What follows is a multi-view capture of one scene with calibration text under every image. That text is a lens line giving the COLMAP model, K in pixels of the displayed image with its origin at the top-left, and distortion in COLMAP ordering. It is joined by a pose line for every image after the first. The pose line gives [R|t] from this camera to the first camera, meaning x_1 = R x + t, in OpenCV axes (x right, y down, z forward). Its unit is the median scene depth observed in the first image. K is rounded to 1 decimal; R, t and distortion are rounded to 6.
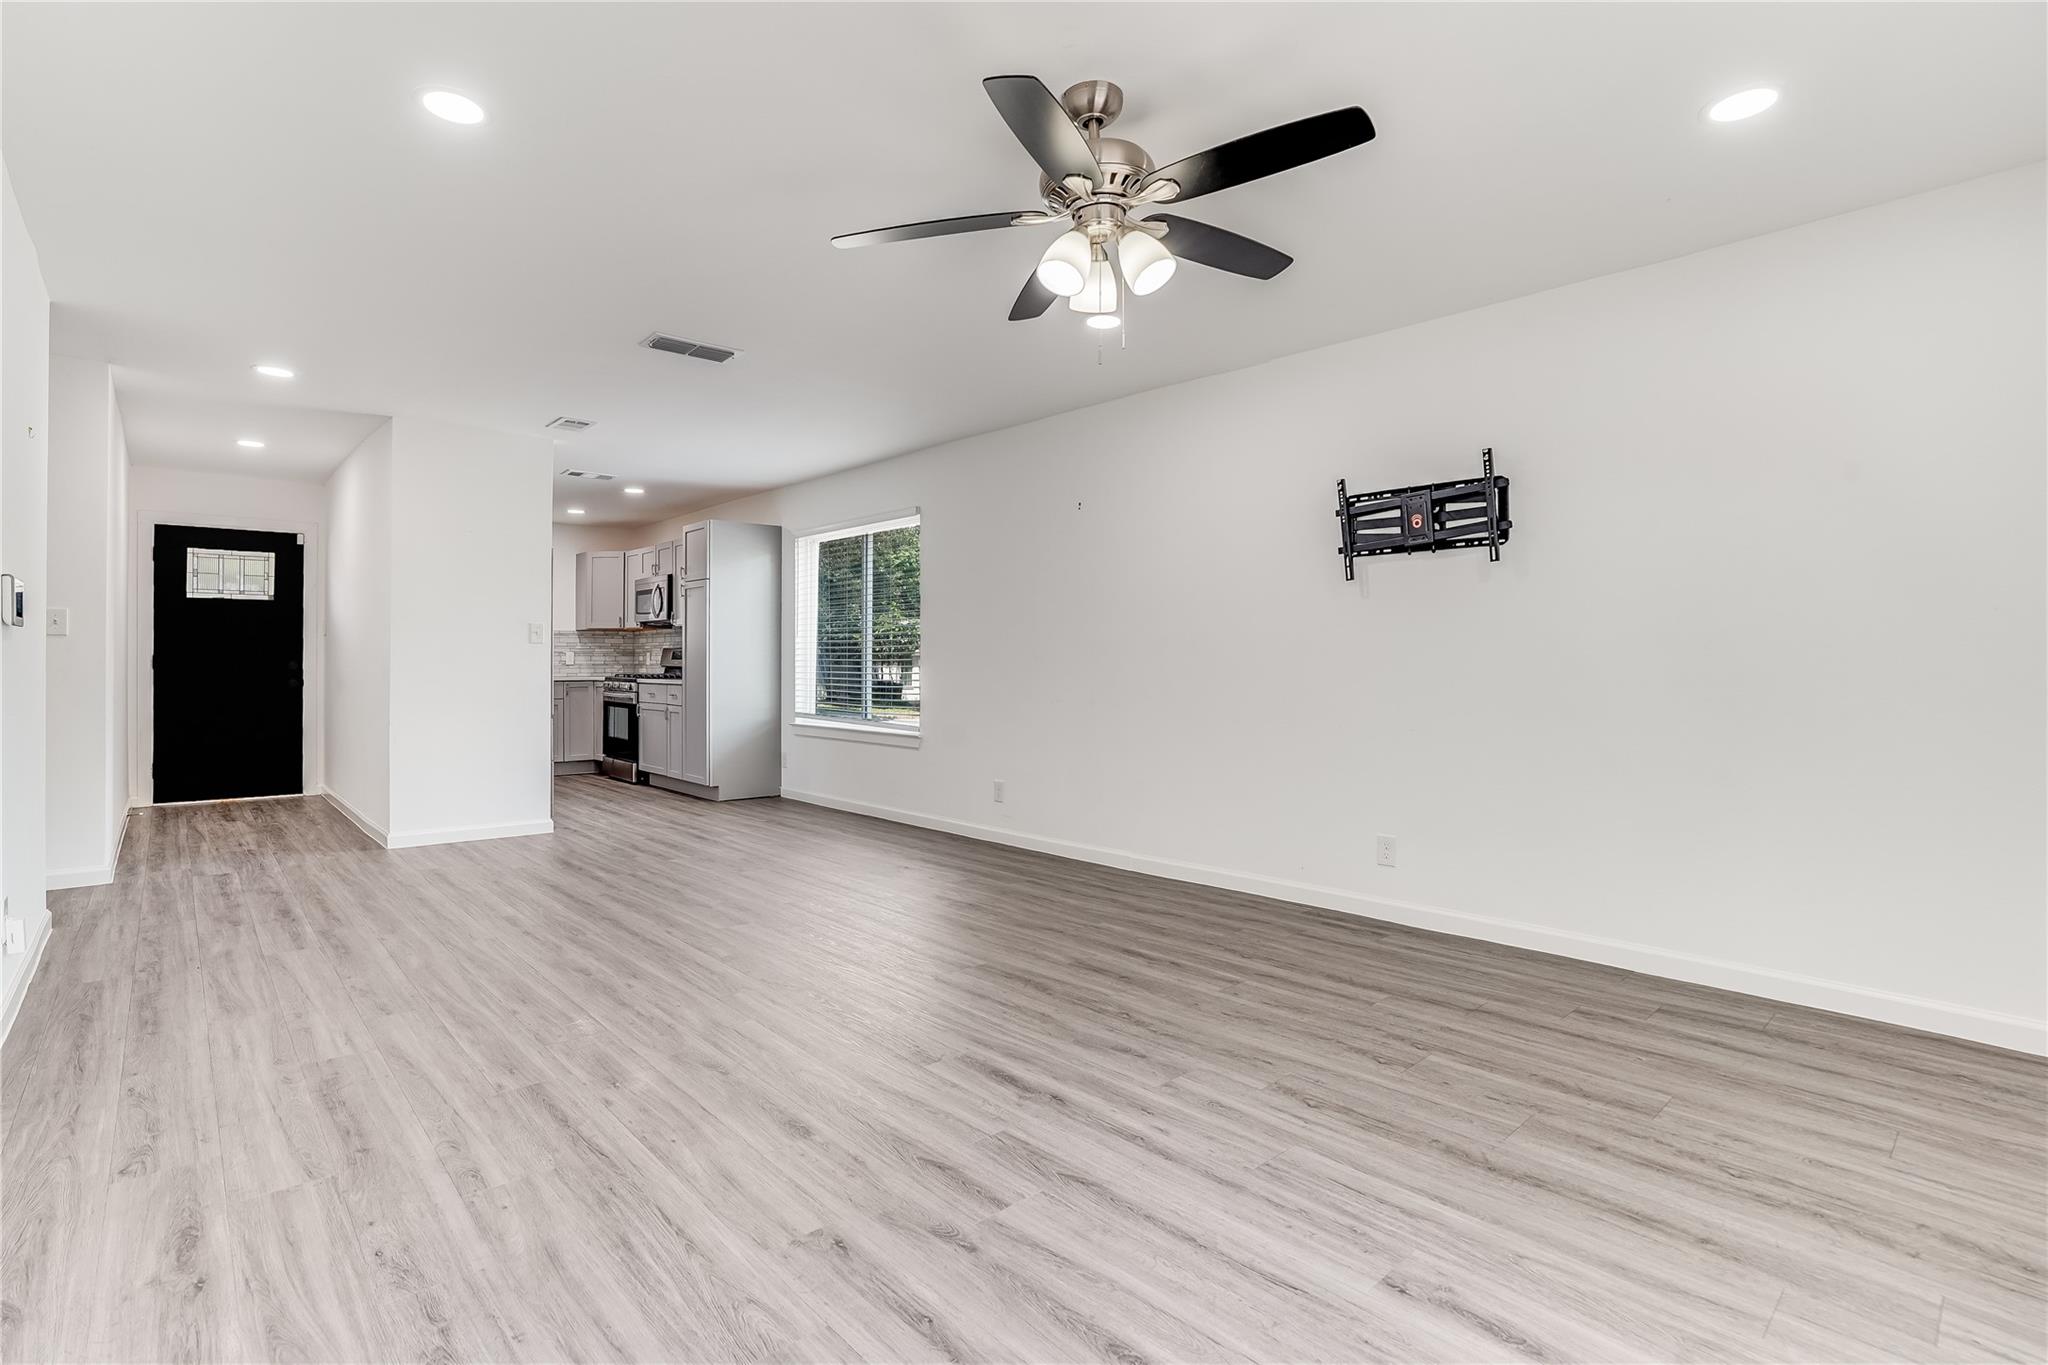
lens RADIAL K [[960.6, 0, 1016.1], [0, 960.6, 687.5], [0, 0, 1]] dist [-0.063336, 0.025797]
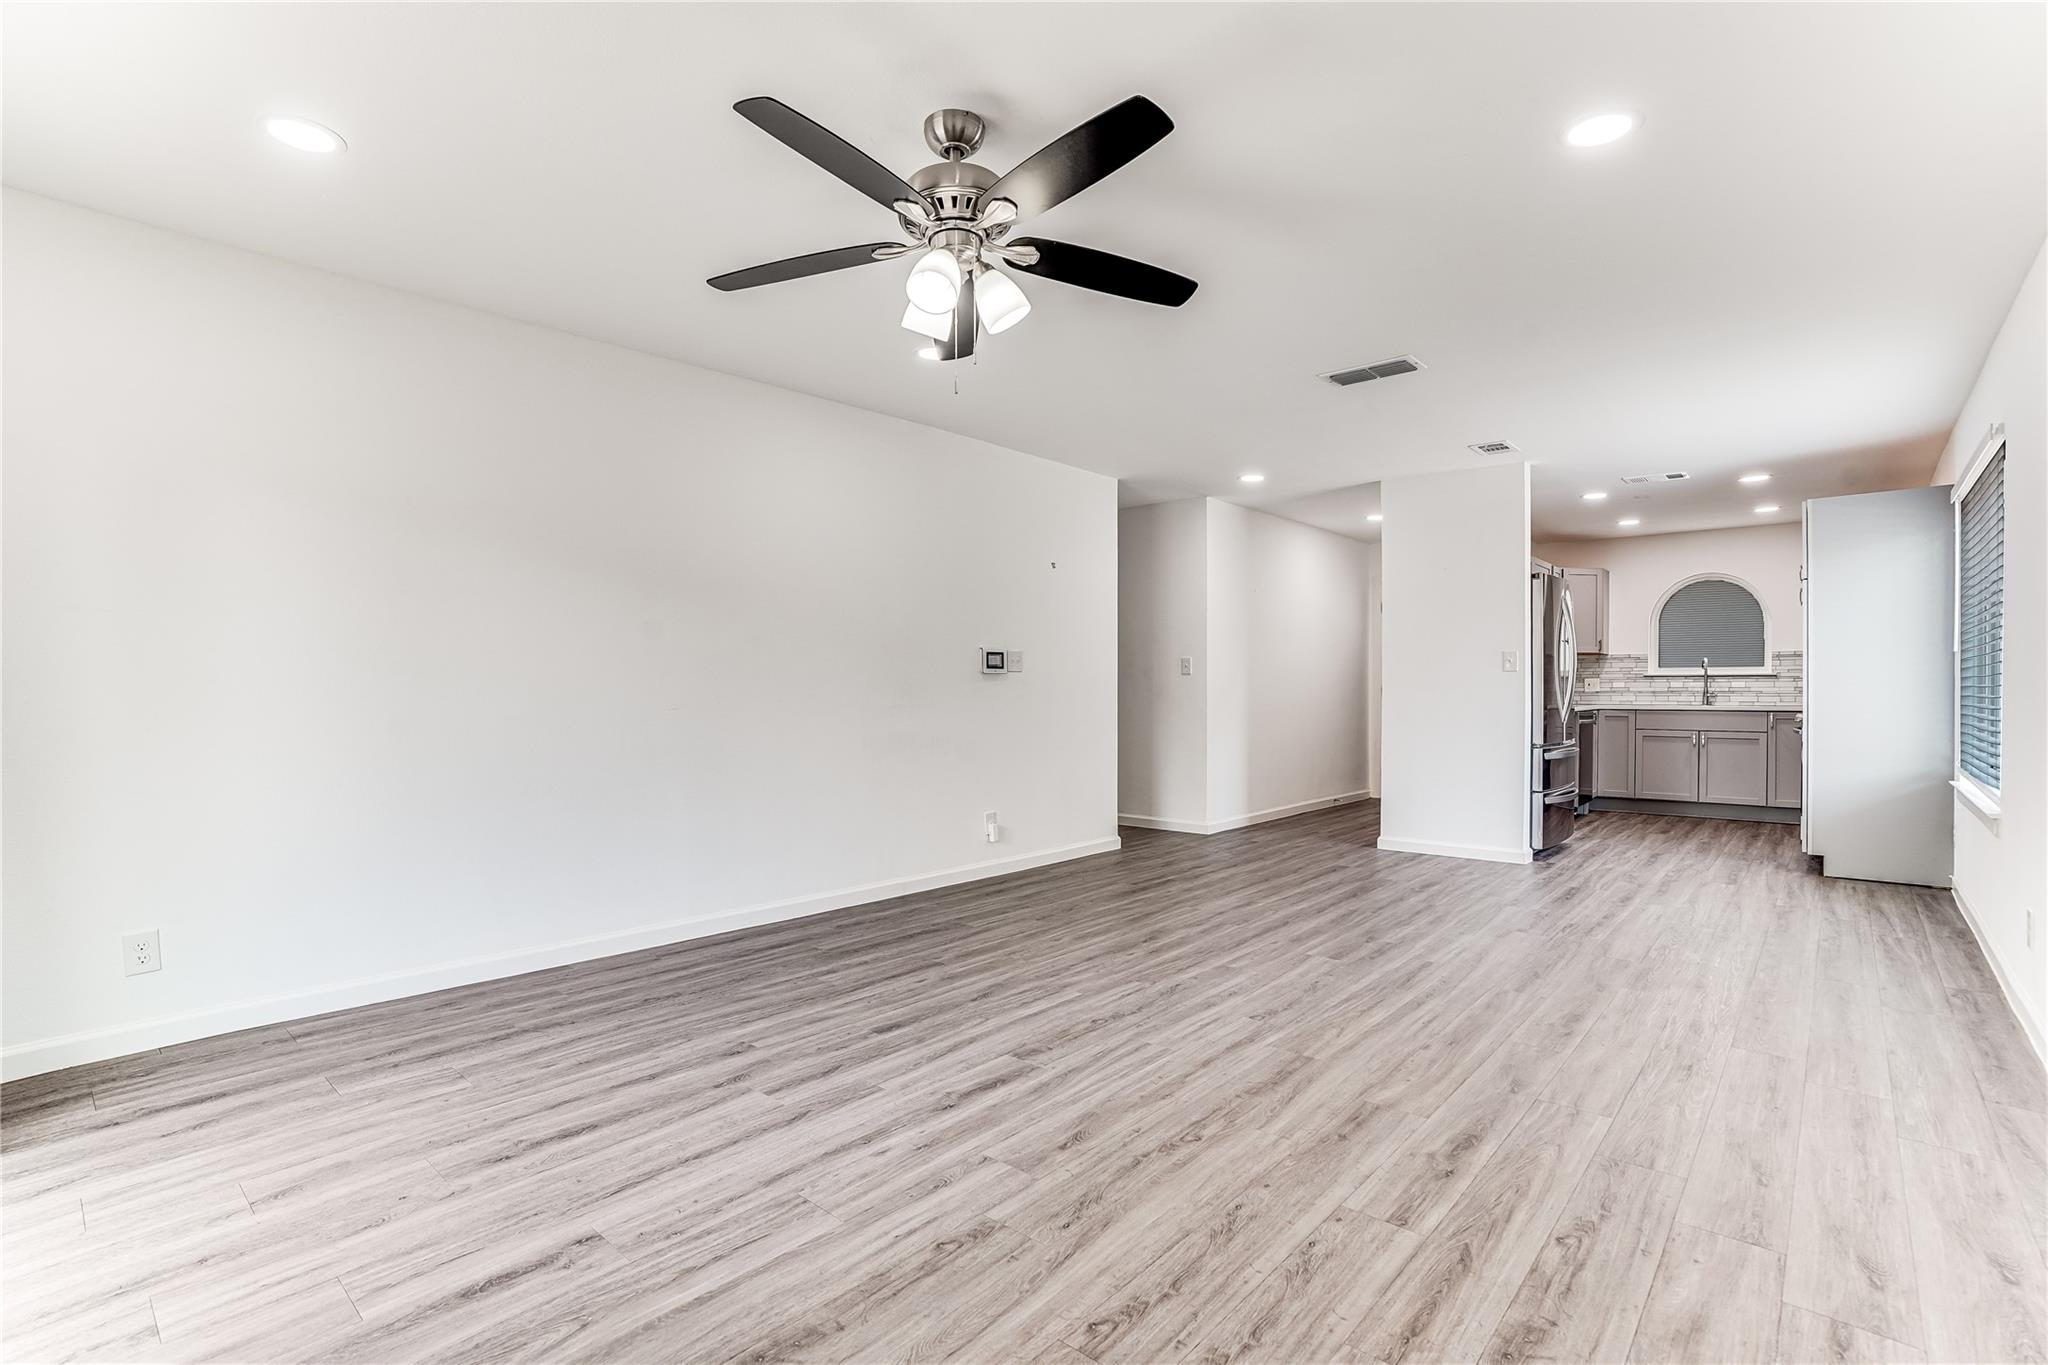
lens RADIAL K [[960.6, 0, 1016.1], [0, 960.6, 687.5], [0, 0, 1]] dist [-0.063336, 0.025797]
pose [[0.102537, -0.007683, -0.994700, 0.920355], [-0.019169, 0.999769, -0.009699, -0.021887], [0.994545, 0.020062, 0.102366, 0.796608]]
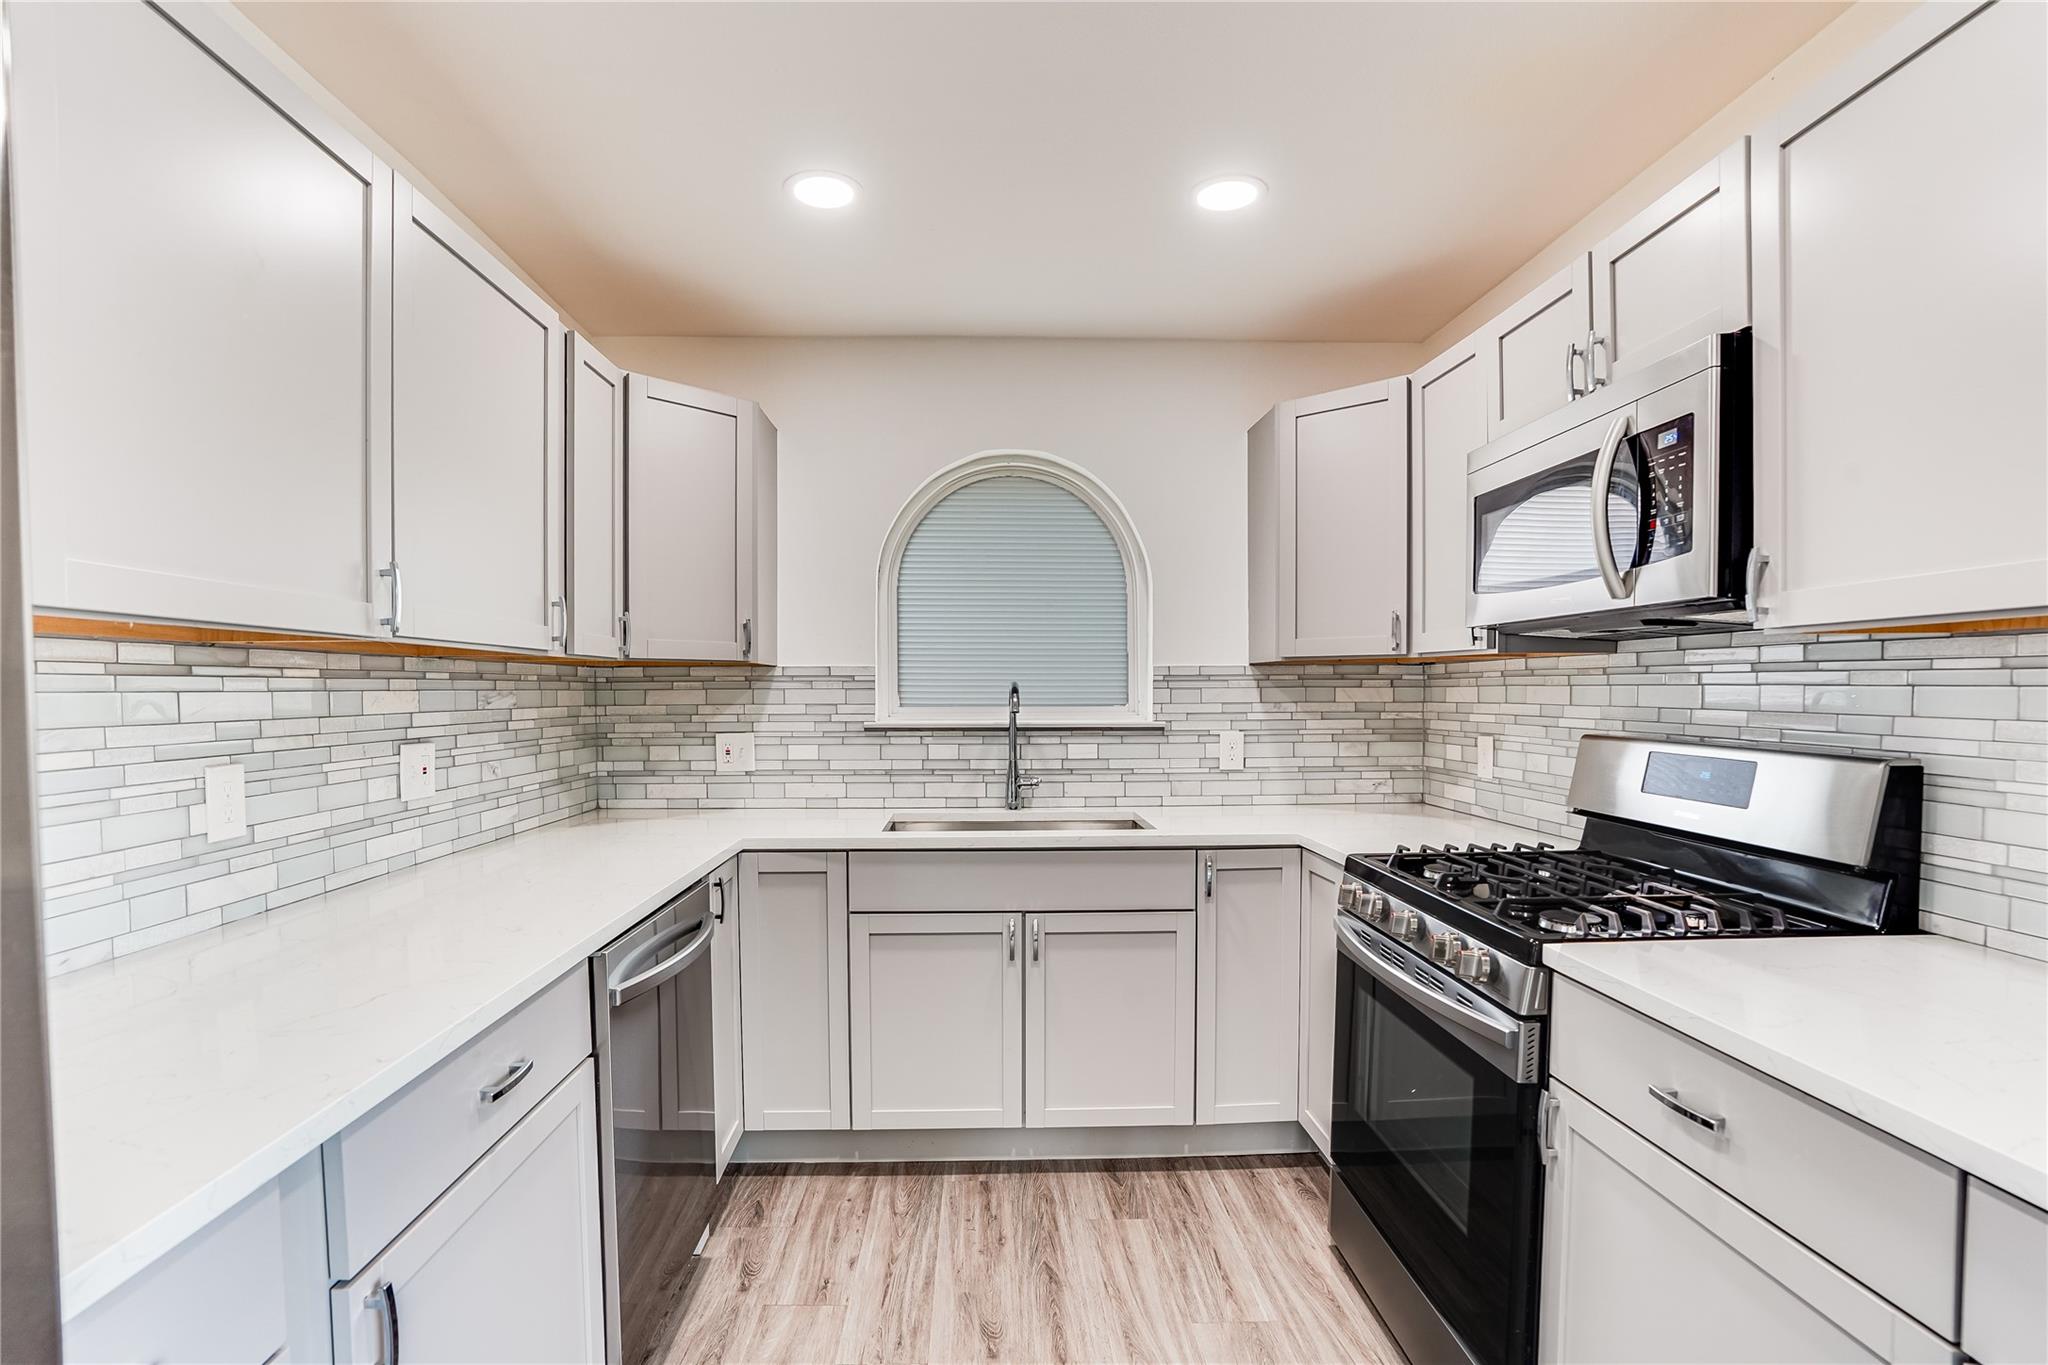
lens RADIAL K [[960.6, 0, 1016.1], [0, 960.6, 687.5], [0, 0, 1]] dist [-0.063336, 0.025797]
pose [[0.764094, -0.008168, -0.645053, -1.093360], [-0.008645, 0.999700, -0.022899, -0.153762], [0.645047, 0.023073, 0.763794, 2.433313]]
